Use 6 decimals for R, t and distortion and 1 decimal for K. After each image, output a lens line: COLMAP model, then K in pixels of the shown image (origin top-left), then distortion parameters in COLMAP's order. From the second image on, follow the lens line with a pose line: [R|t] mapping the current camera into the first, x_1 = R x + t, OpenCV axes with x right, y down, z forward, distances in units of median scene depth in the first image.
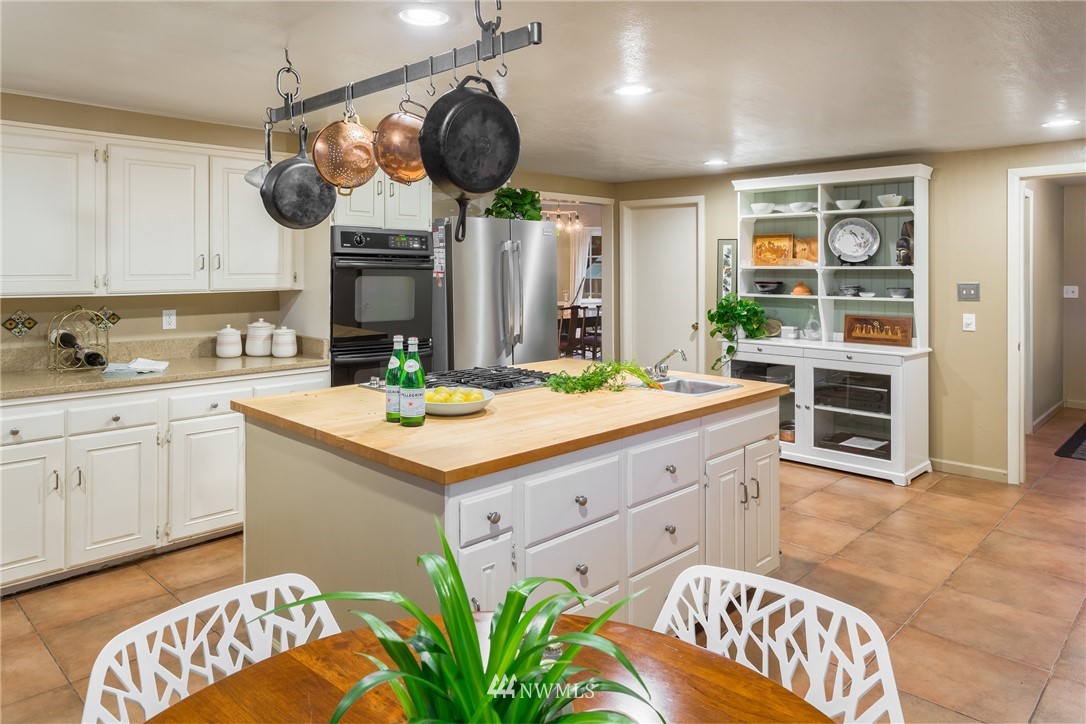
lens RADIAL K [[713.3, 0, 543.0], [0, 713.3, 362.0], [0, 0, 1]] dist [-0.000833, -0.000150]
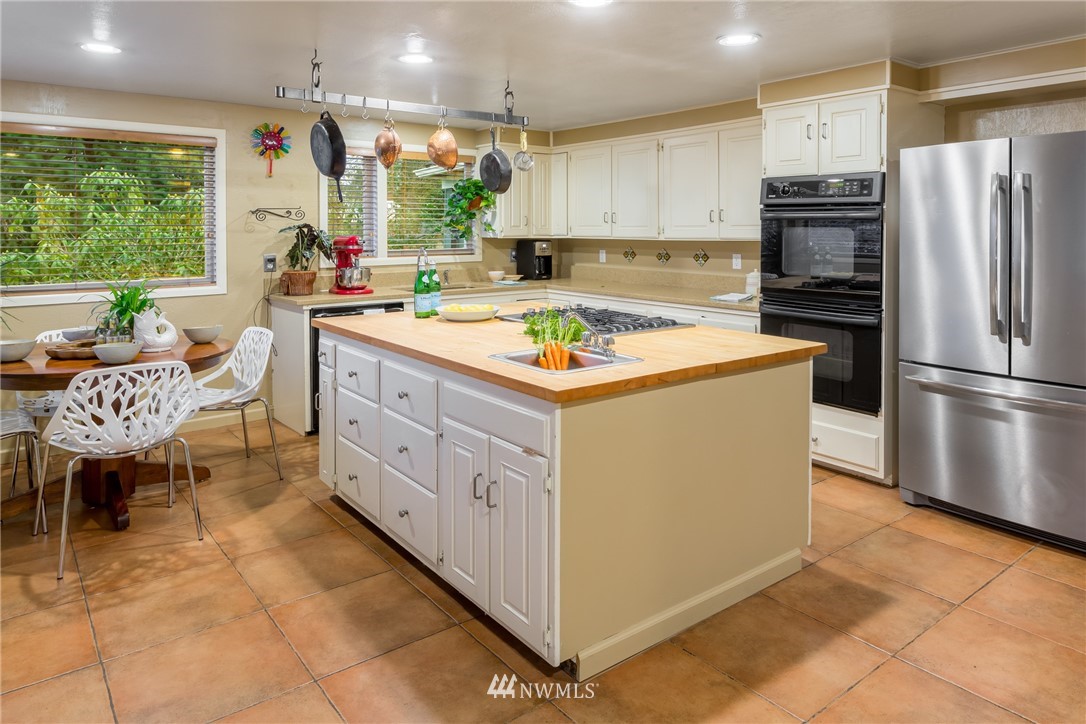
lens RADIAL K [[691.9, 0, 543.0], [0, 691.9, 362.0], [0, 0, 1]] dist [0.003541, 0.002174]
pose [[-0.147441, 0.188955, -0.970854, 0.768467], [-0.117496, 0.971285, 0.206882, -0.099195], [0.982067, 0.144574, -0.121006, 0.821284]]
